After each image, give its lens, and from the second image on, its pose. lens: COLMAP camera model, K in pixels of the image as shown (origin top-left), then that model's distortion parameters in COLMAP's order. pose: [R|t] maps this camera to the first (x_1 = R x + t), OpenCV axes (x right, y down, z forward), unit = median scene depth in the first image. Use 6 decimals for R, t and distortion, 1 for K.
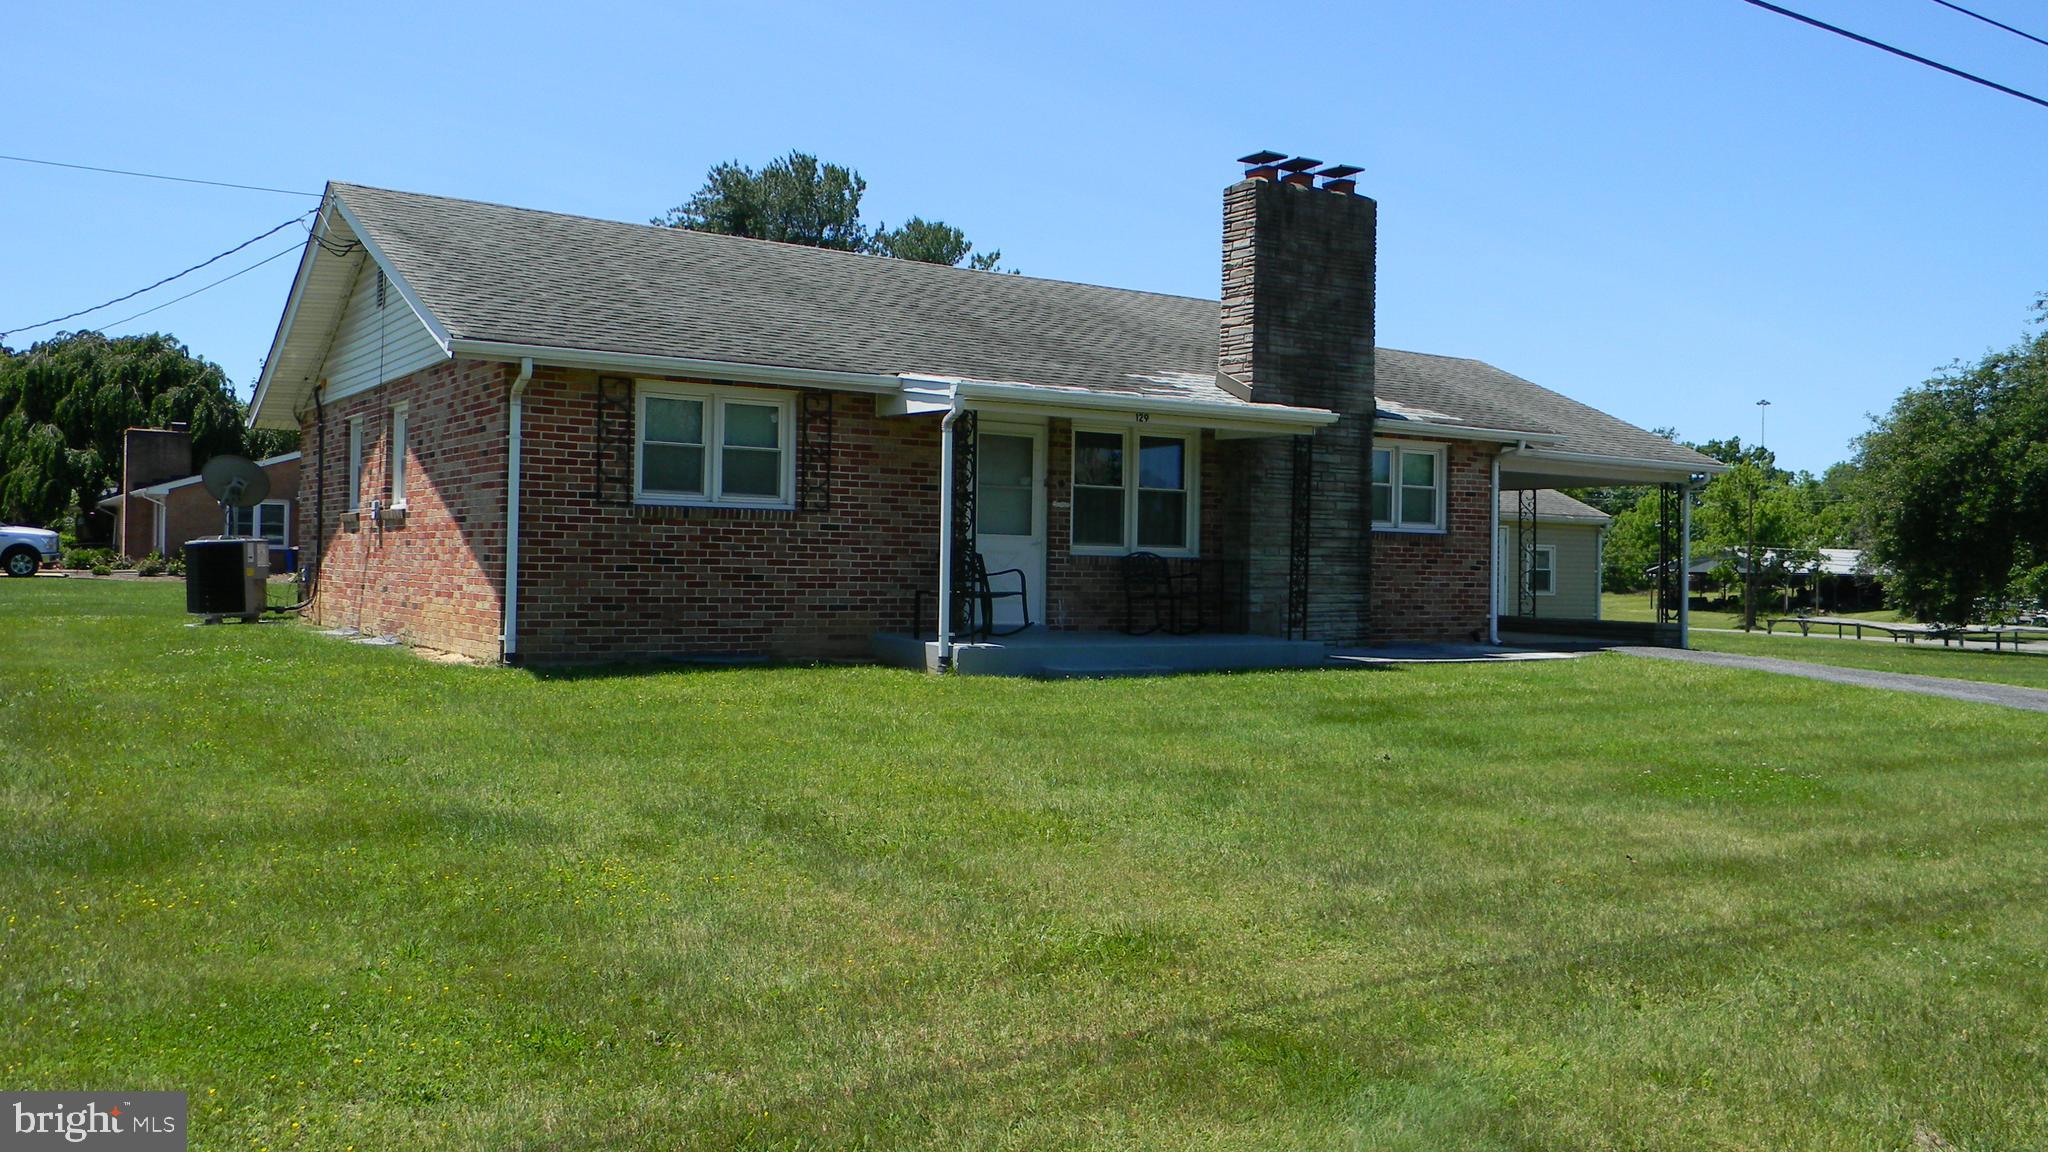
lens RADIAL K [[1654.2, 0, 1026.7], [0, 1654.2, 558.4], [0, 0, 1]] dist [0.017822, -0.038688]
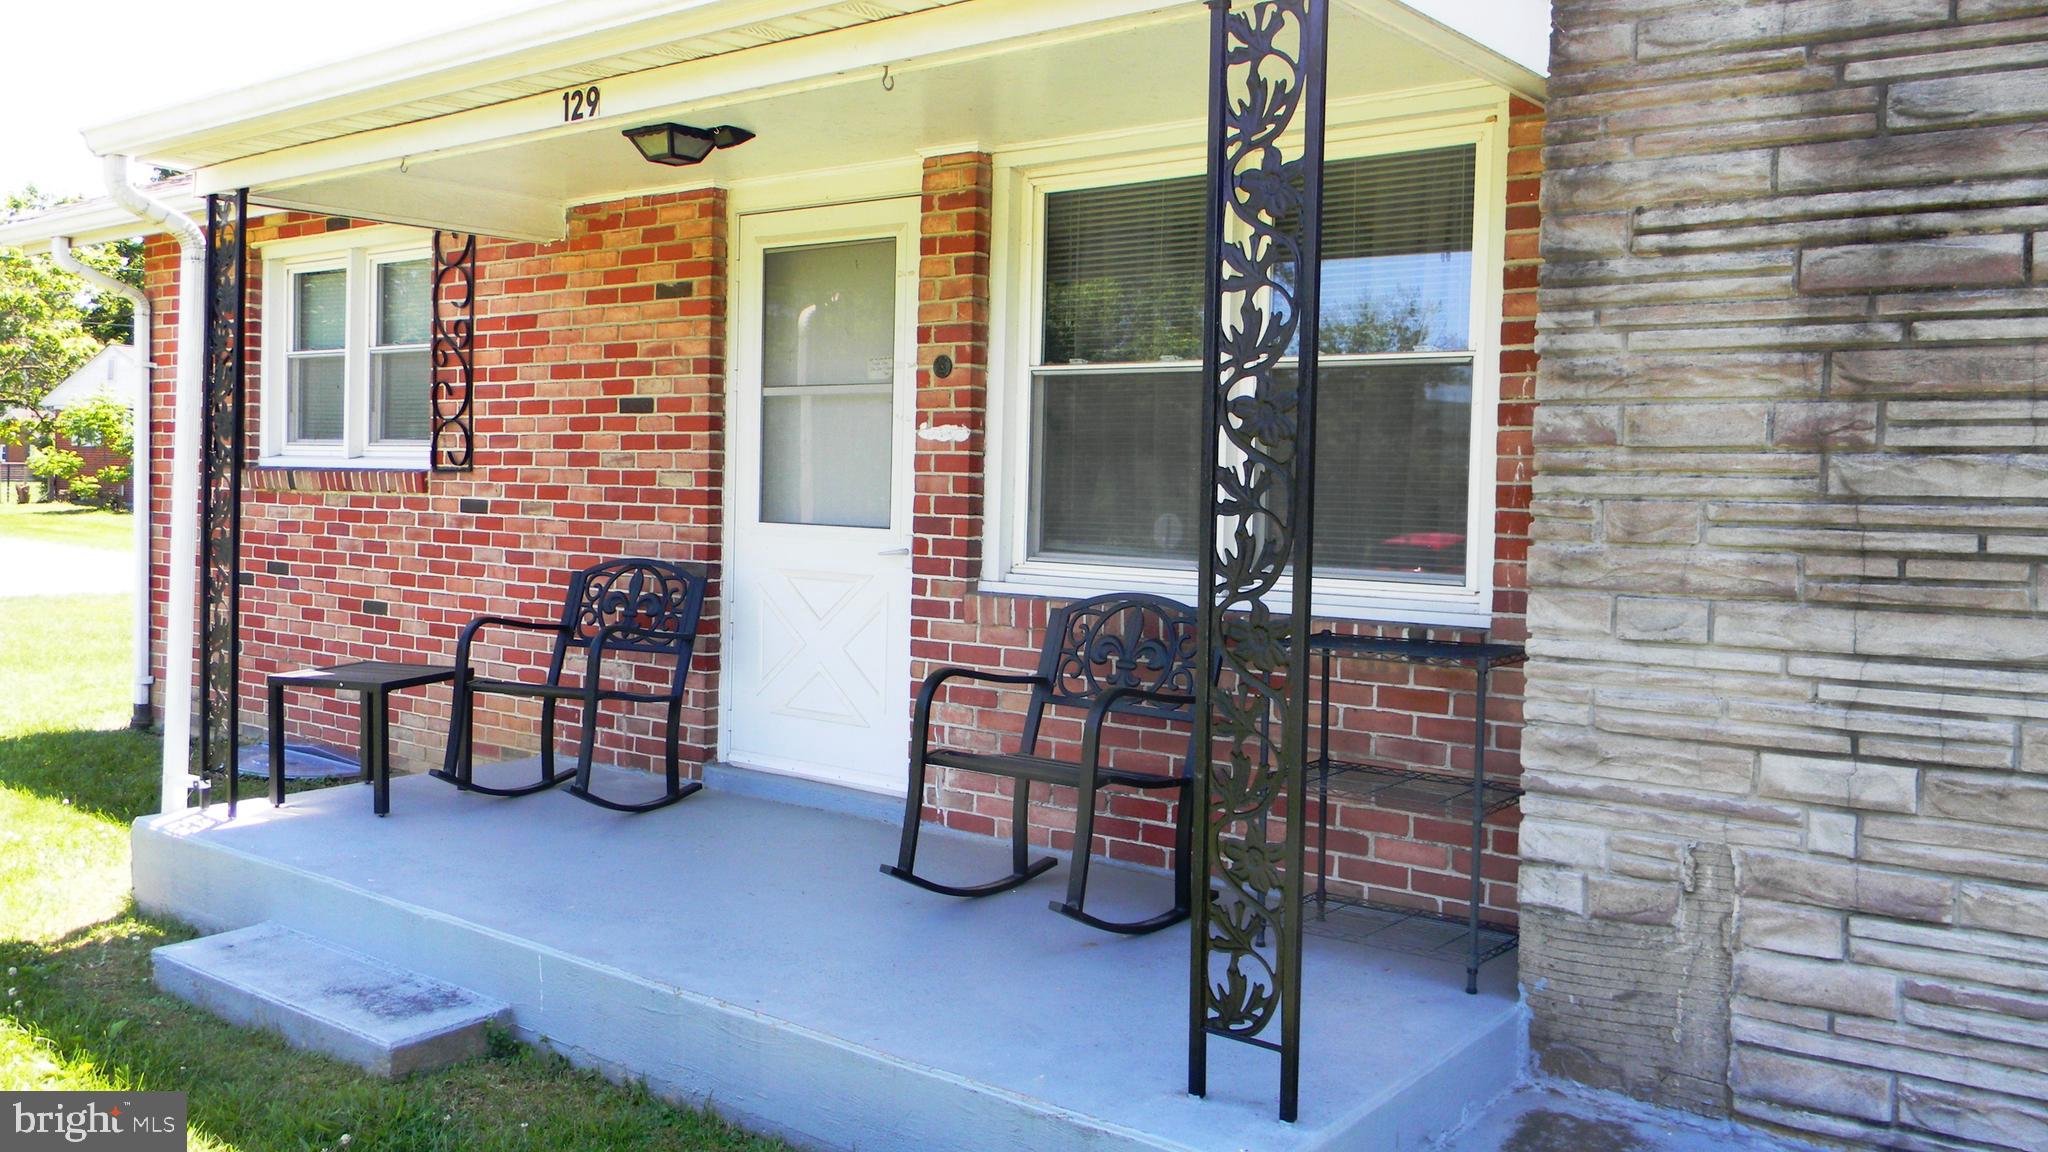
lens RADIAL K [[1654.2, 0, 1026.7], [0, 1654.2, 558.4], [0, 0, 1]] dist [0.017822, -0.038688]
pose [[0.319590, 0.028310, -0.947133, 0.316400], [-0.015146, 0.999579, 0.024767, -0.015844], [0.947435, 0.006430, 0.319884, 0.876115]]
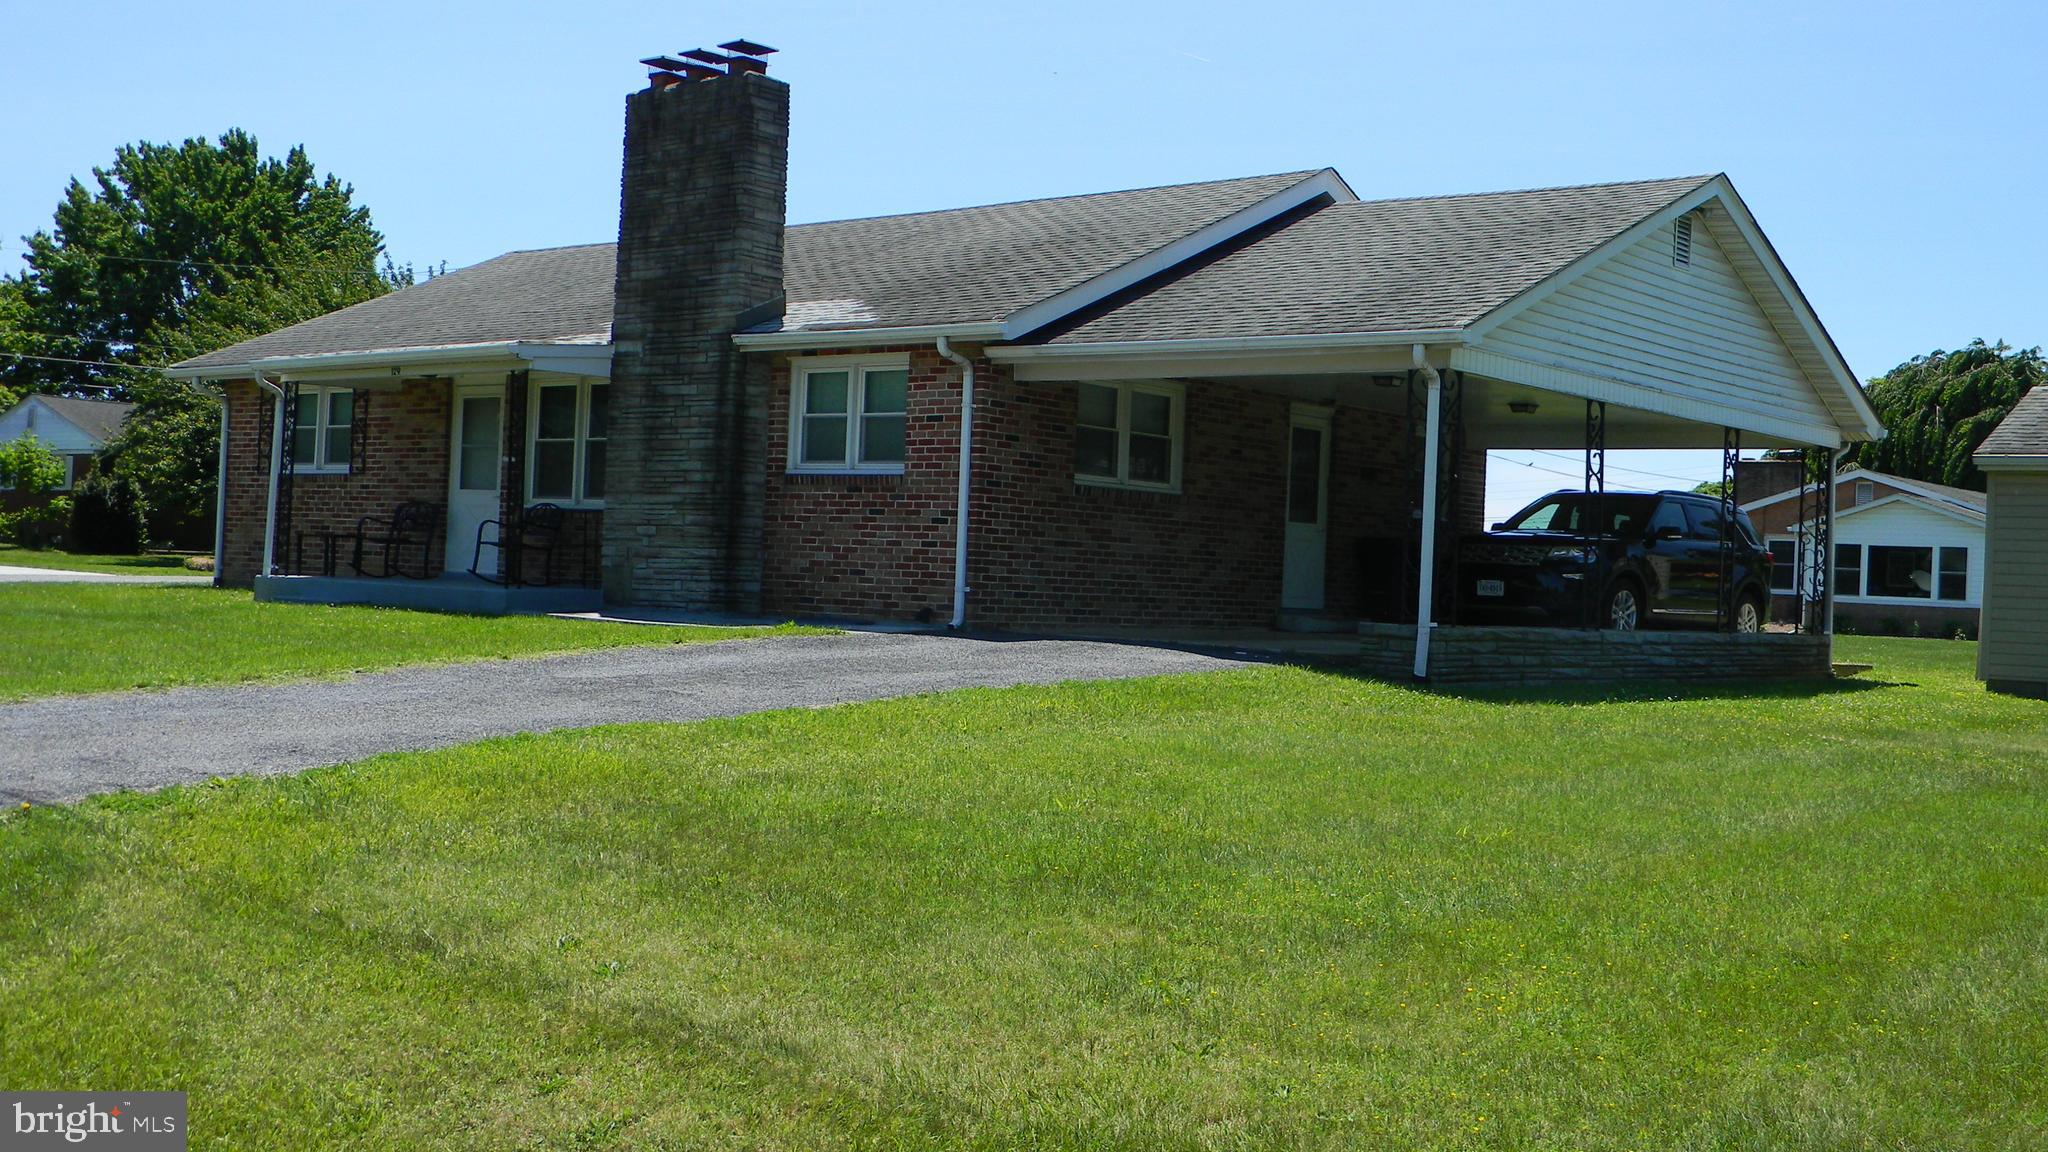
lens RADIAL K [[2203.9, 0, 1030.9], [0, 2203.9, 560.4], [0, 0, 1]] dist [-0.000843, -0.017975]
pose [[0.292978, -0.015440, -0.955994, 1.378622], [-0.033182, 0.999103, -0.026306, 0.054073], [0.955543, 0.039429, 0.292203, 0.874515]]
